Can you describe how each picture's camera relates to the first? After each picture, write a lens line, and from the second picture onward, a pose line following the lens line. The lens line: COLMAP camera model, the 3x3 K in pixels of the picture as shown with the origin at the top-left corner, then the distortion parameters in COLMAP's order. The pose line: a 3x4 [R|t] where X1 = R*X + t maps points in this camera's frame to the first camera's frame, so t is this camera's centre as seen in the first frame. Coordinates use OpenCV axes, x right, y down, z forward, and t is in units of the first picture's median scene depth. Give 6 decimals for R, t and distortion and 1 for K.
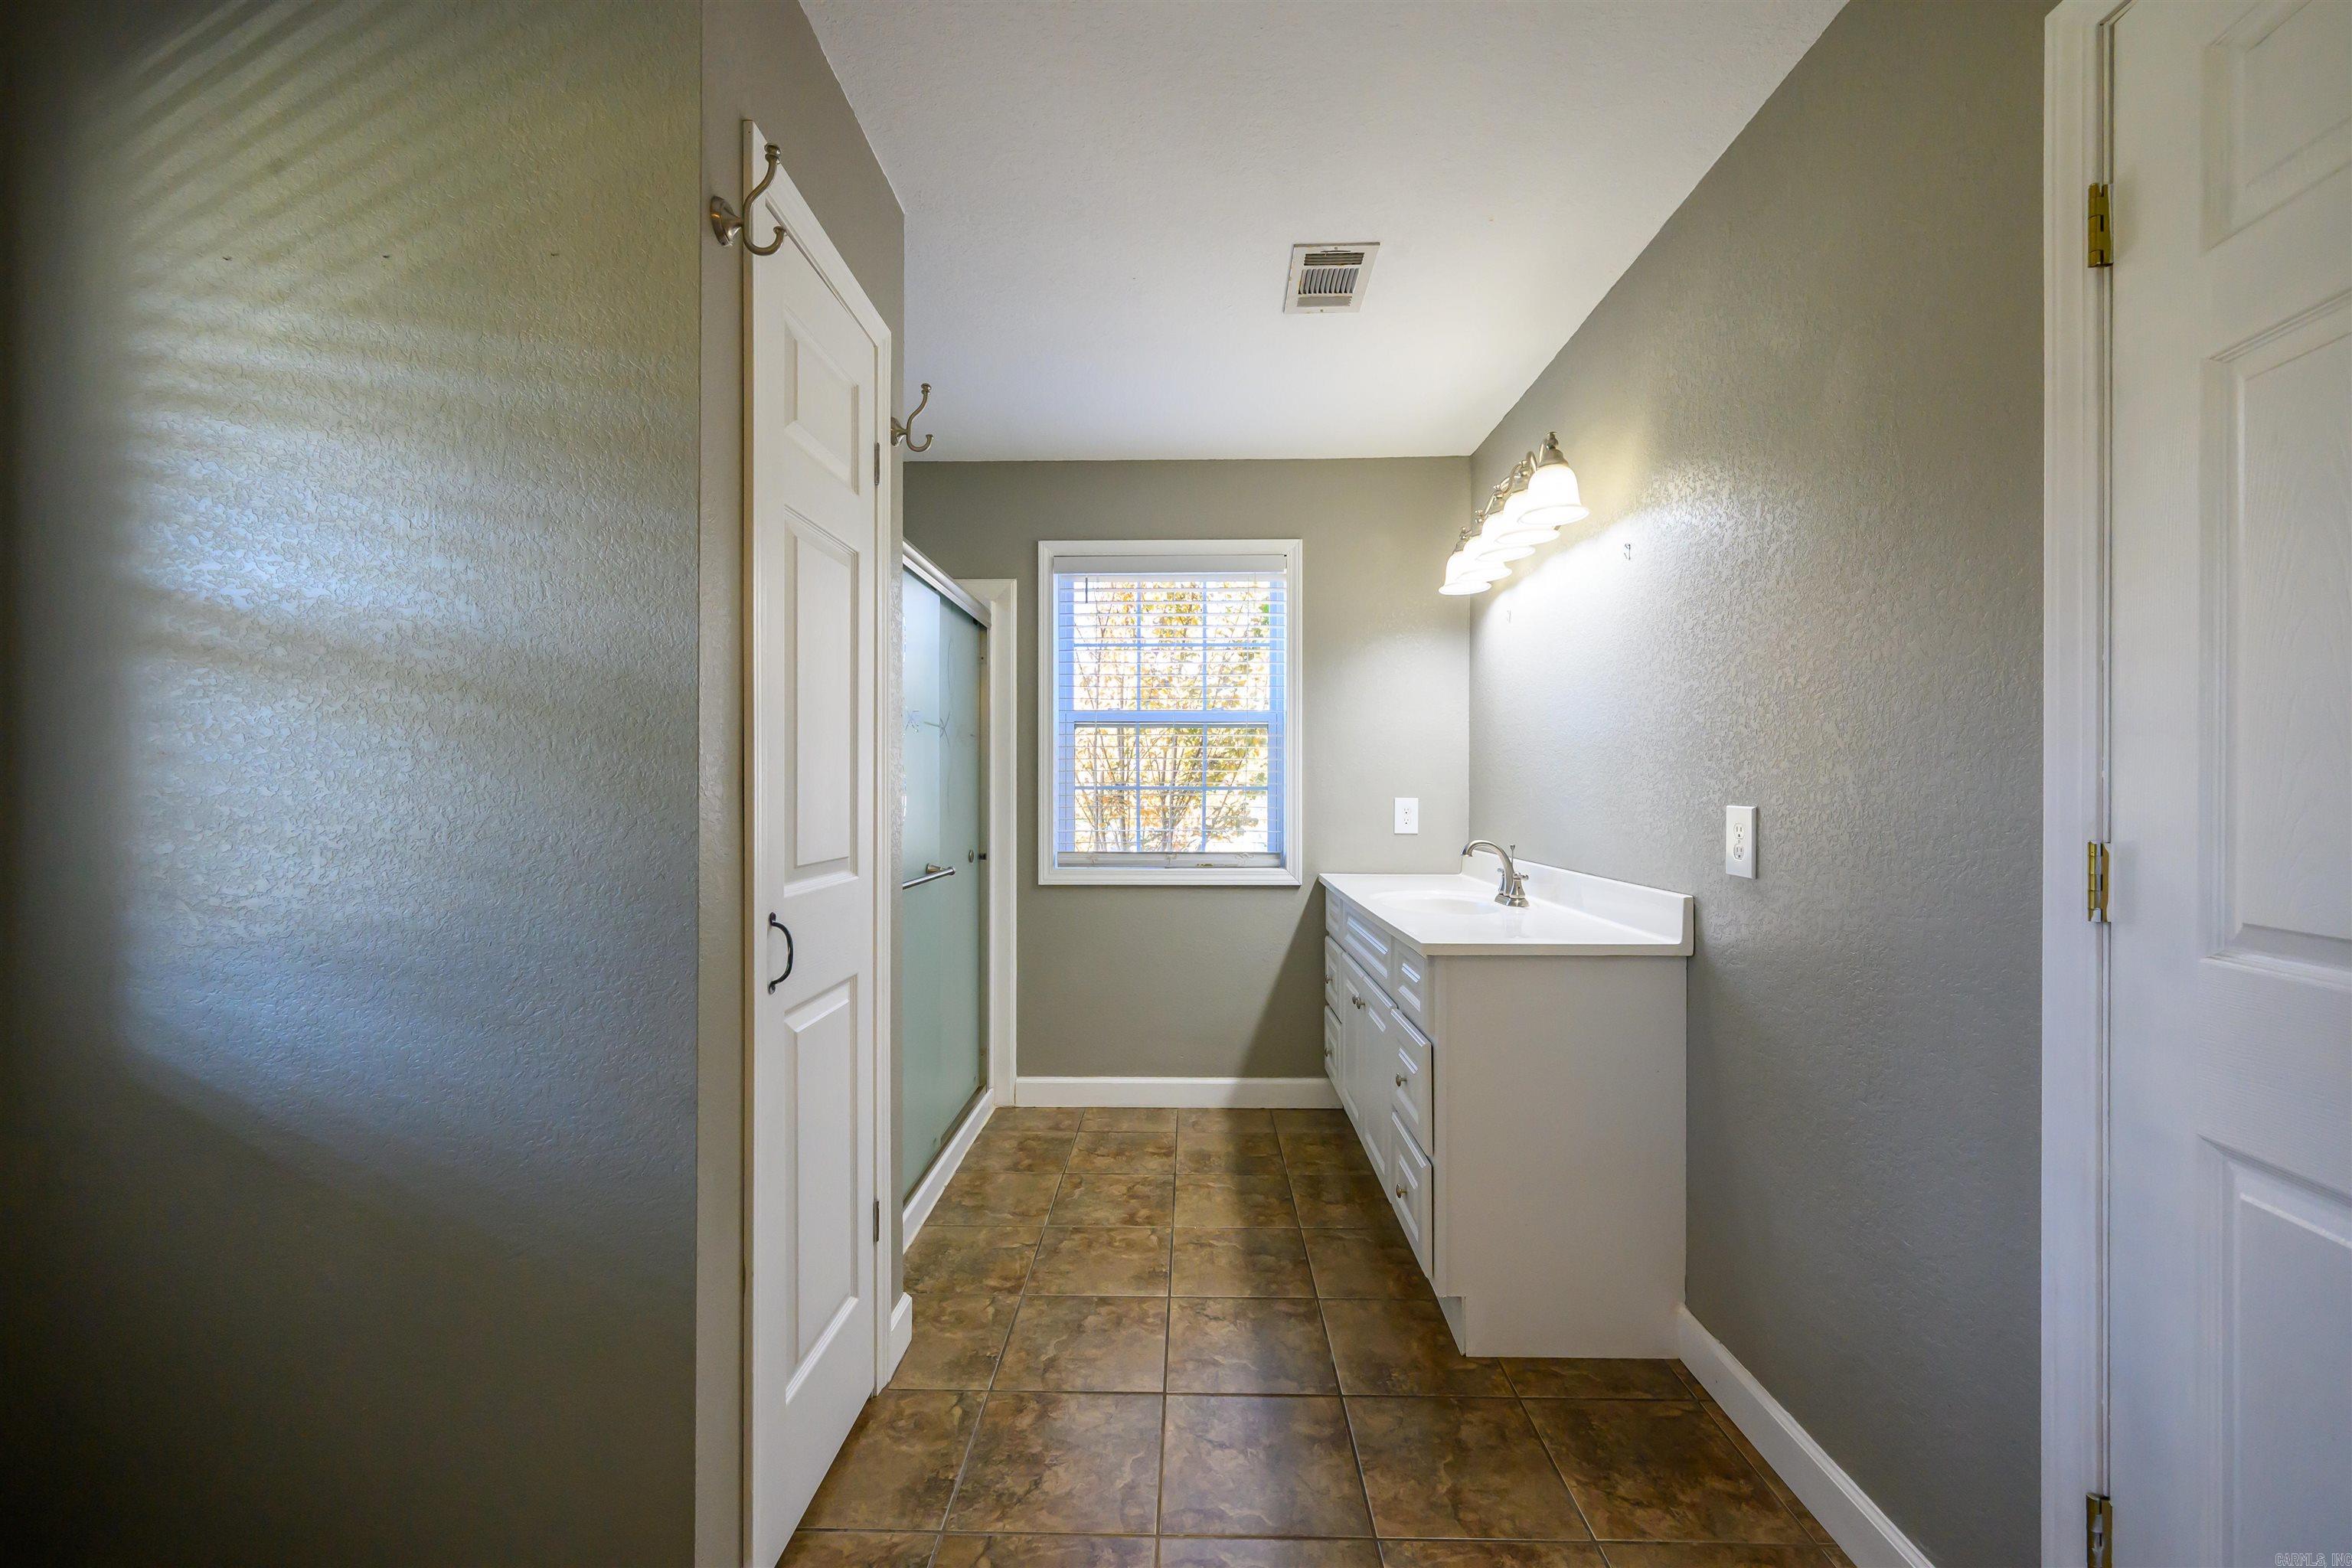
lens RADIAL K [[904.7, 0, 1171.4], [0, 904.7, 780.3], [0, 0, 1]] dist [0.000301, -0.000338]
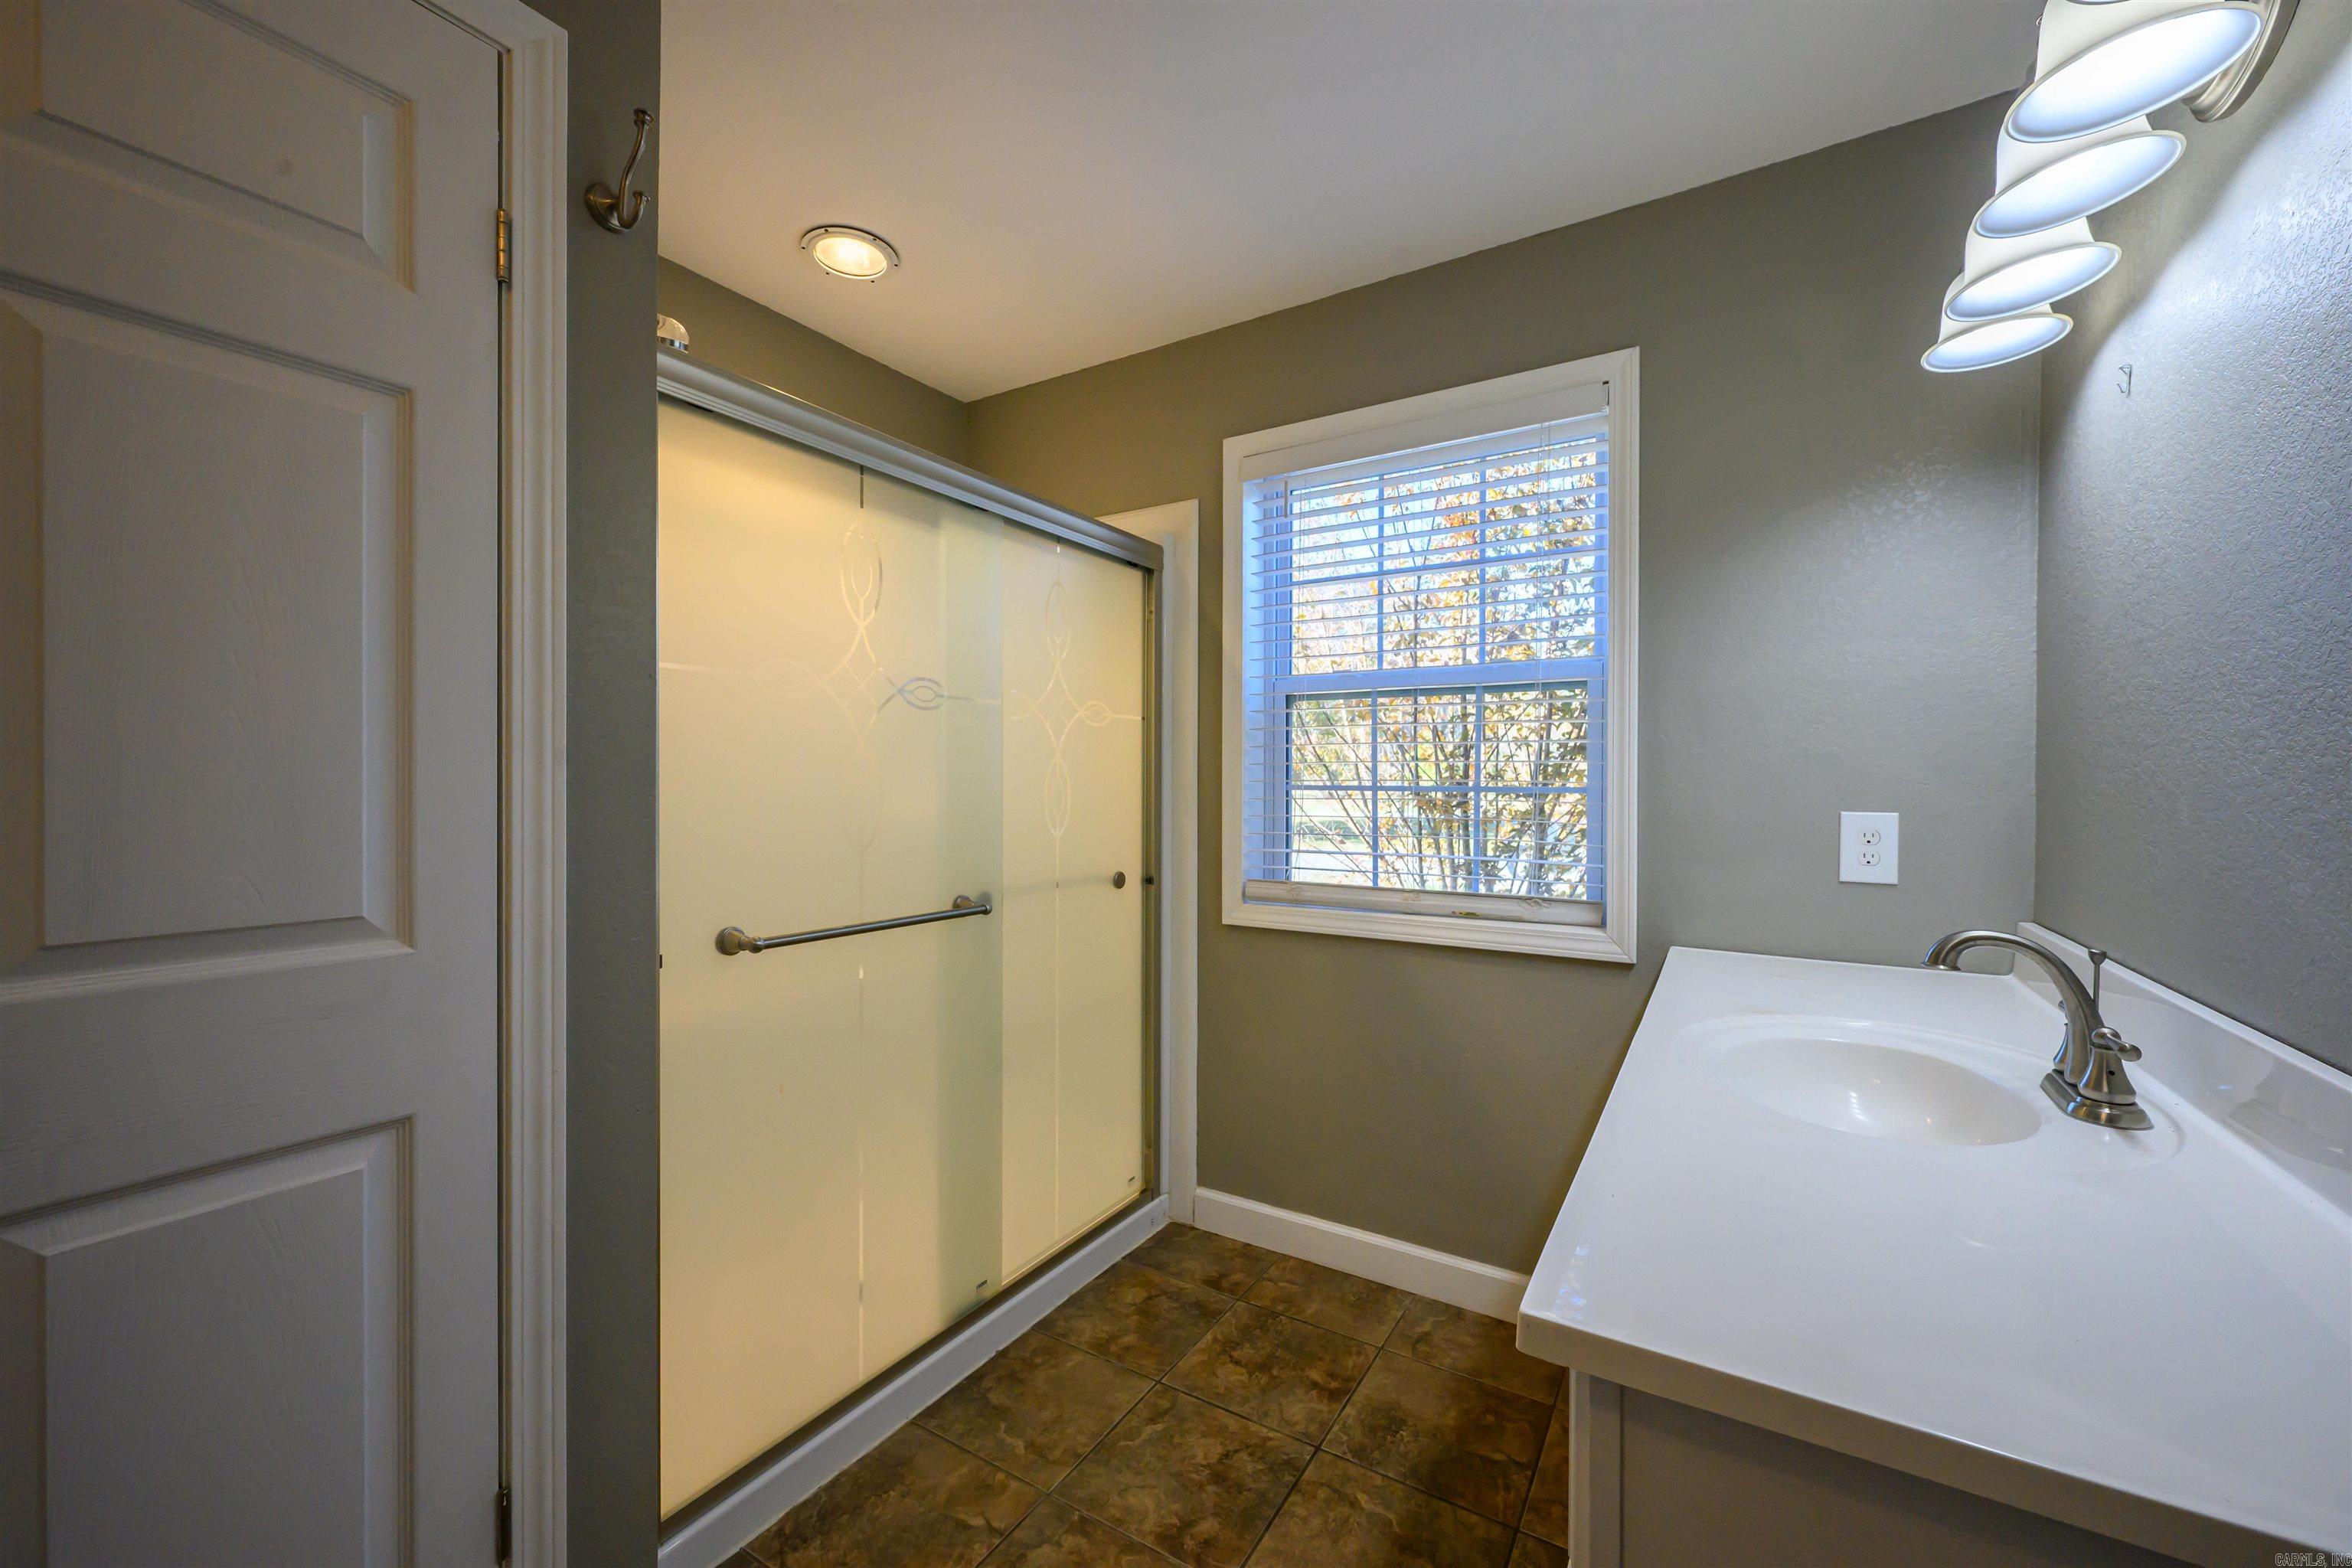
lens RADIAL K [[904.7, 0, 1171.4], [0, 904.7, 780.3], [0, 0, 1]] dist [0.000301, -0.000338]
pose [[0.859491, 0.001438, -0.511149, 0.196474], [0.002492, 0.999972, 0.007004, -0.003021], [0.511145, -0.007293, 0.859464, 0.396991]]
